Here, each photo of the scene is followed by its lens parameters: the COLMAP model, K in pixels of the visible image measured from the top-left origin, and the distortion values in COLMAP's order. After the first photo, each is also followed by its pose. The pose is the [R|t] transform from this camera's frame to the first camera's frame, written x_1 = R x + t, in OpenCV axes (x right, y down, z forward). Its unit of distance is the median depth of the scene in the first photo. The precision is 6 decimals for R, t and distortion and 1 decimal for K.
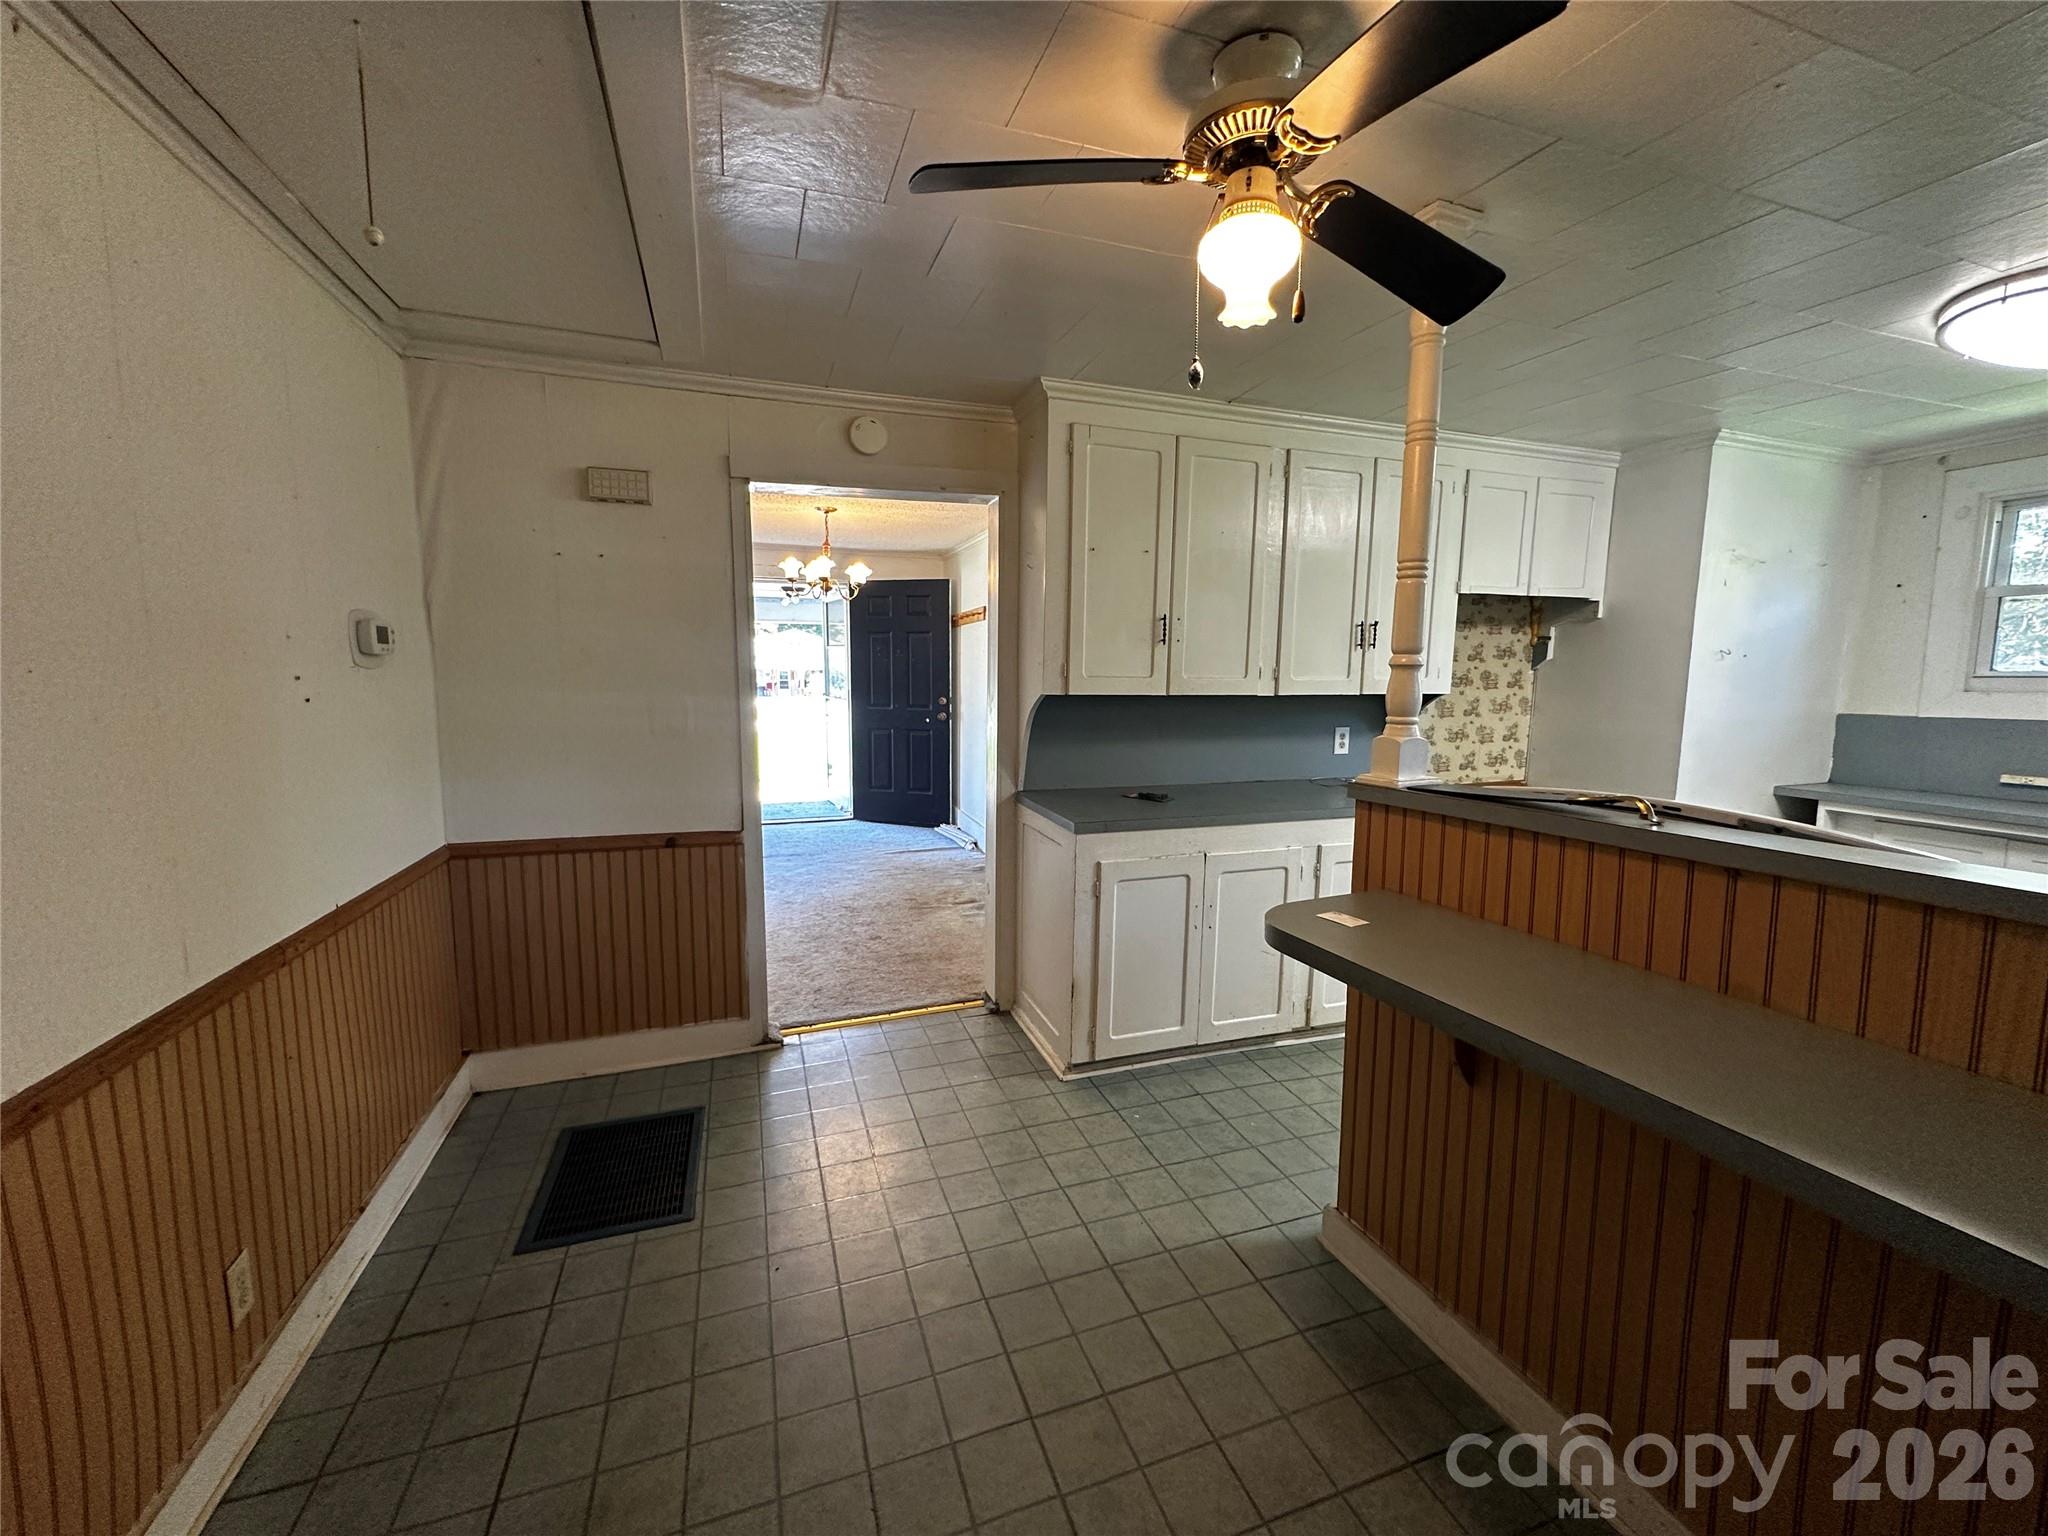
lens RADIAL K [[822.3, 0, 1032.8], [0, 822.3, 766.3], [0, 0, 1]] dist [-0.004583, 0.000748]
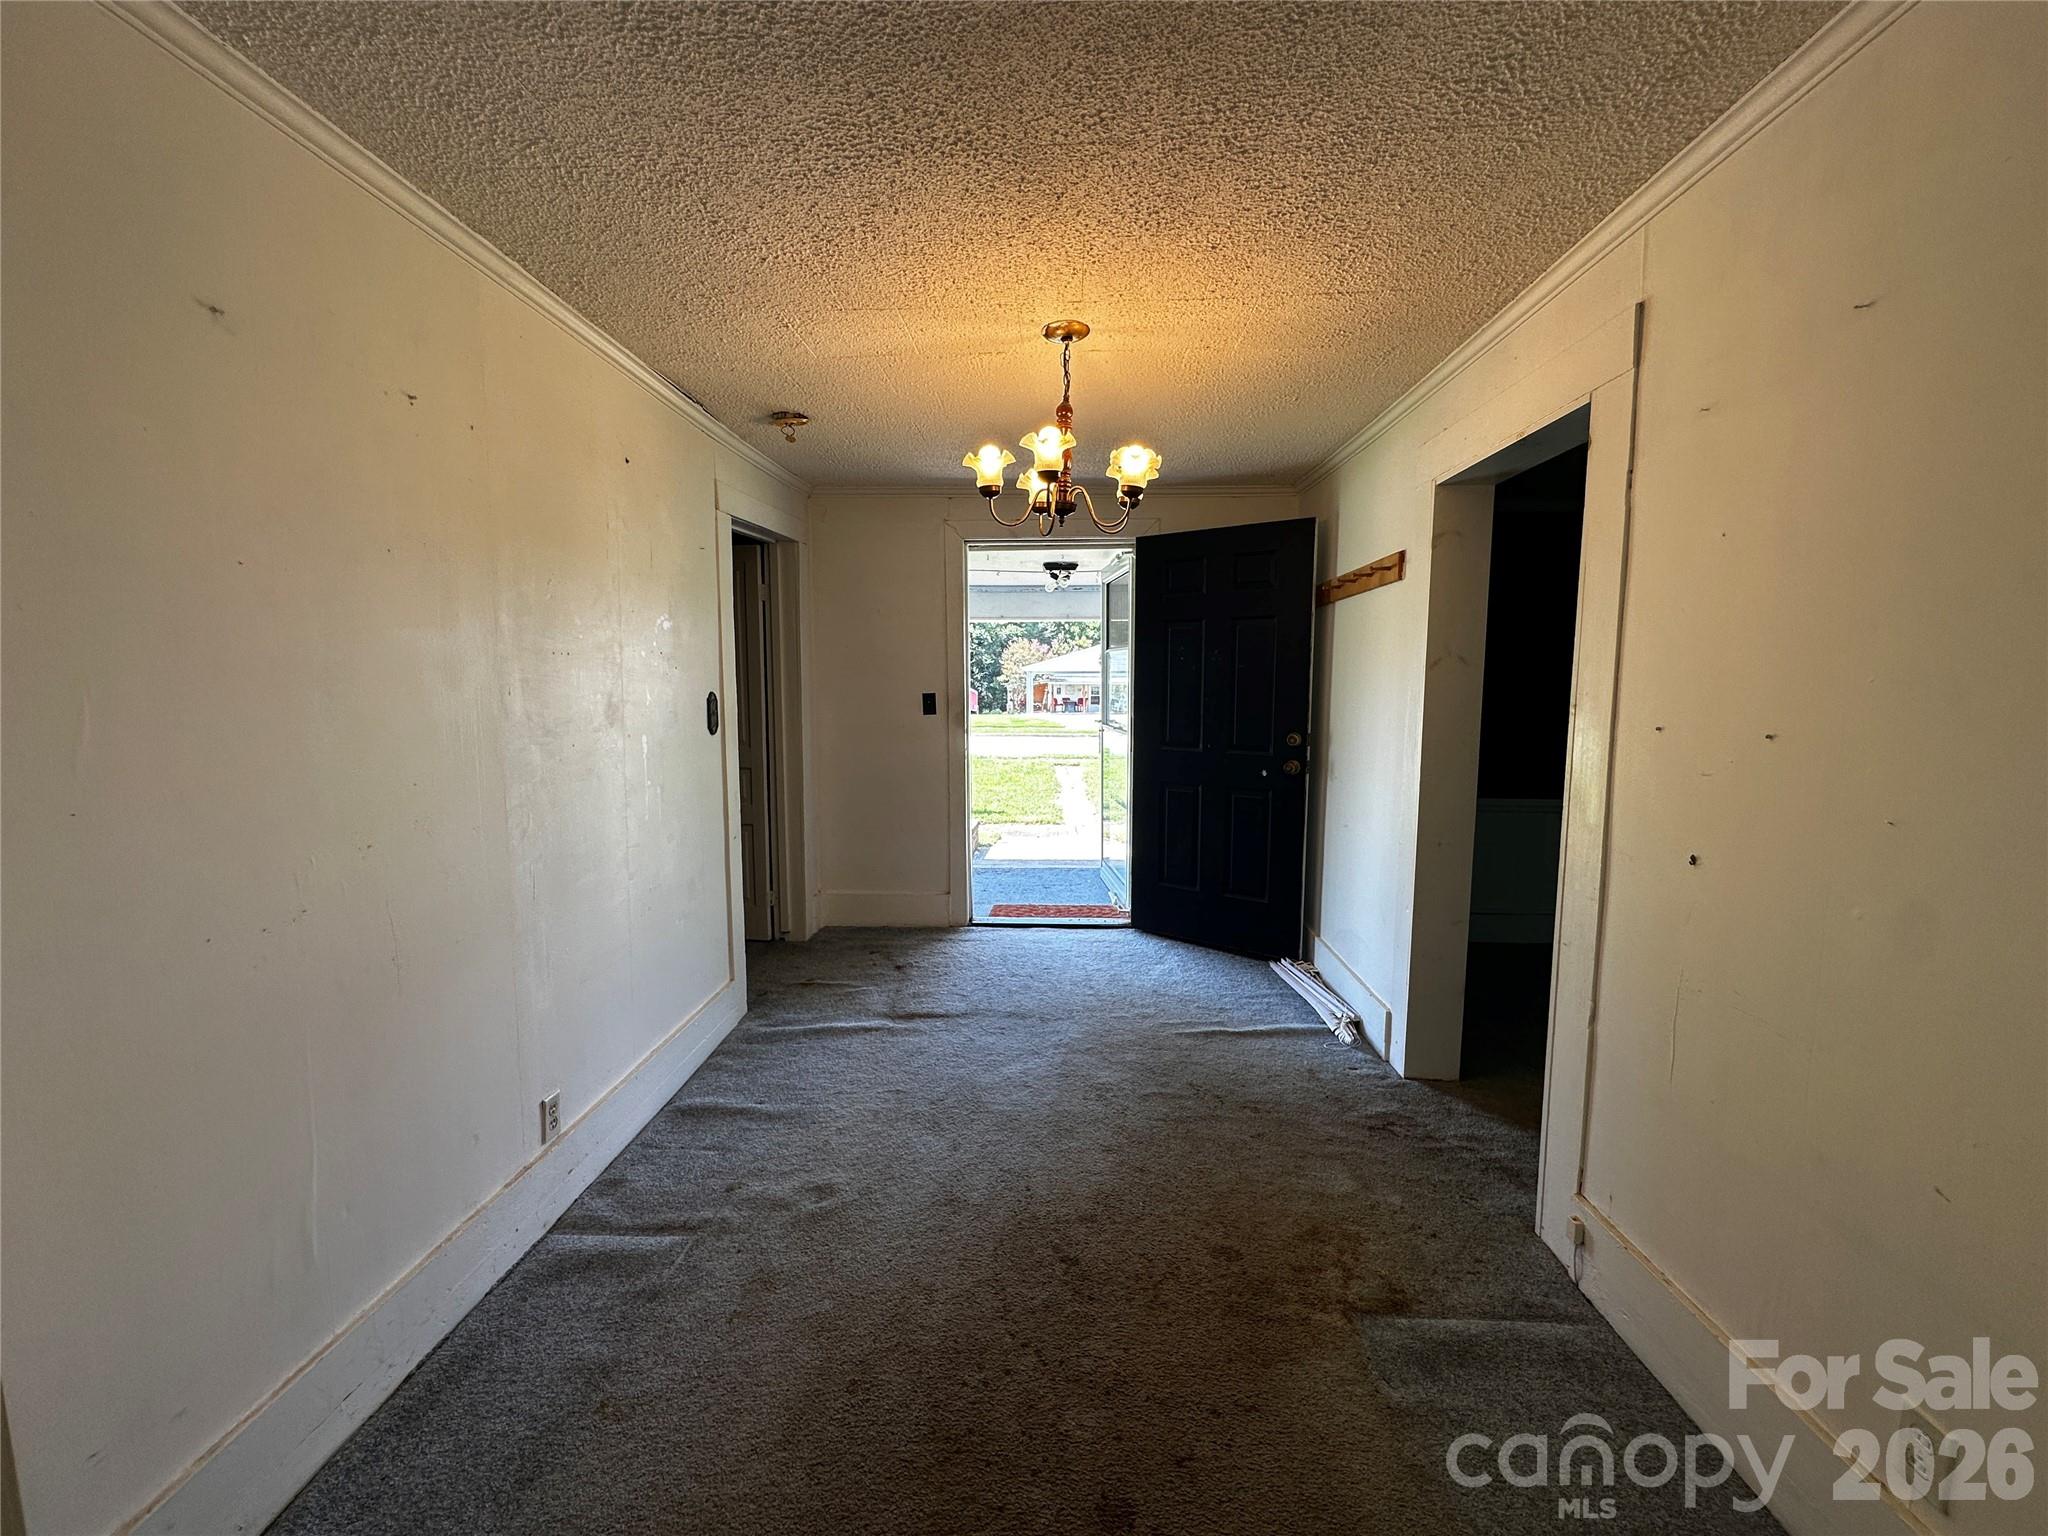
lens RADIAL K [[822.3, 0, 1032.1], [0, 822.3, 762.8], [0, 0, 1]] dist [-0.004583, 0.000748]
pose [[0.929436, 0.027179, -0.367982, -0.095505], [-0.035238, 0.999263, -0.015198, -0.067498], [0.367298, 0.027093, 0.929709, 0.578848]]
